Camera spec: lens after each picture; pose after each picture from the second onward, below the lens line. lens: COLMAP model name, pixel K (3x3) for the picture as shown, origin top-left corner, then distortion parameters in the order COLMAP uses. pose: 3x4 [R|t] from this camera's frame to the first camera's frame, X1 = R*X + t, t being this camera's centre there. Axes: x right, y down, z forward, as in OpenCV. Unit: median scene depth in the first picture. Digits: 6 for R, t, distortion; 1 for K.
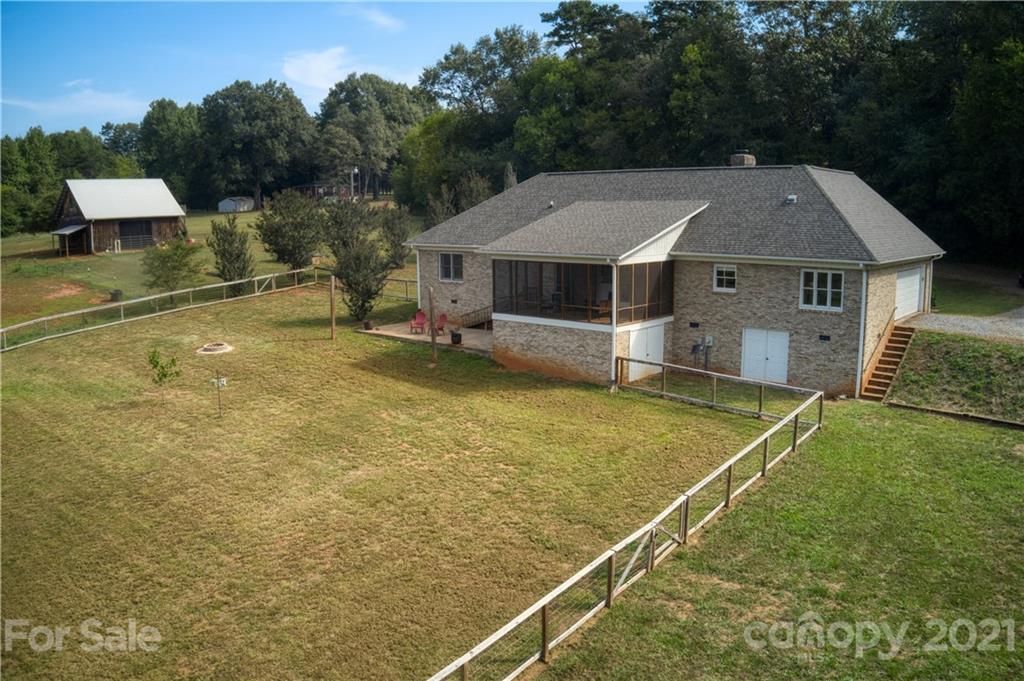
lens RADIAL K [[803.1, 0, 512.0], [0, 803.1, 340.5], [0, 0, 1]] dist [-0.194082, 0.004060]
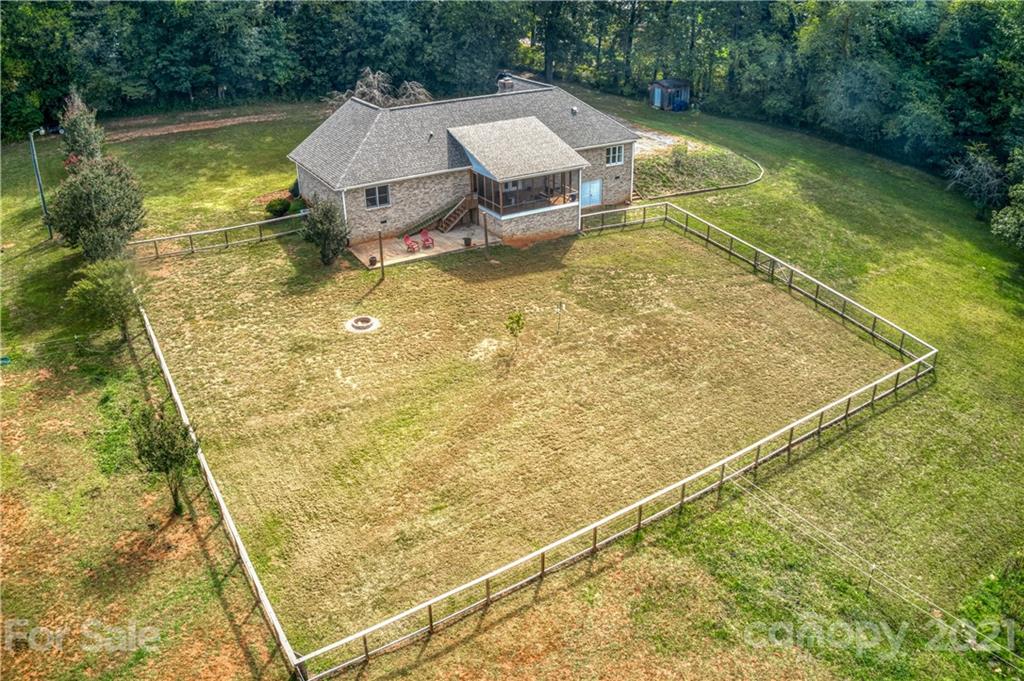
lens RADIAL K [[803.1, 0, 512.0], [0, 803.1, 340.5], [0, 0, 1]] dist [-0.194082, 0.004060]
pose [[0.329680, -0.432043, 0.839435, -1.534645], [0.167634, 0.901804, 0.398307, -0.465453], [-0.929091, 0.009404, 0.369731, 0.447478]]
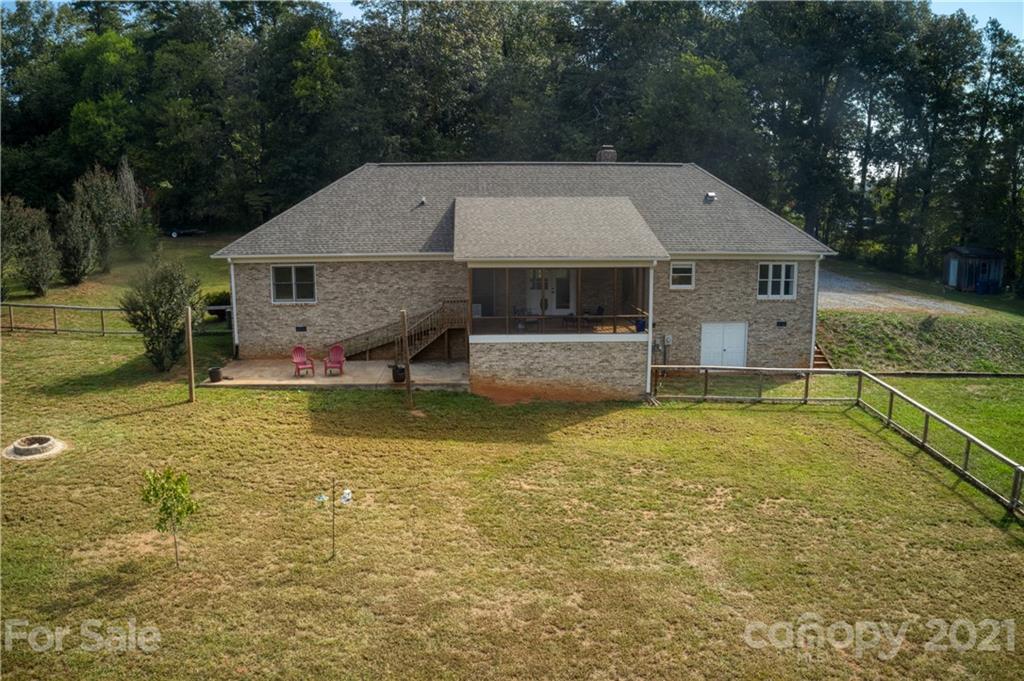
lens RADIAL K [[803.1, 0, 512.0], [0, 803.1, 340.5], [0, 0, 1]] dist [-0.194082, 0.004060]
pose [[0.721375, -0.108032, 0.684067, -0.584677], [0.108855, 0.993168, 0.042056, -0.063157], [-0.683937, 0.044126, 0.728206, 0.423022]]
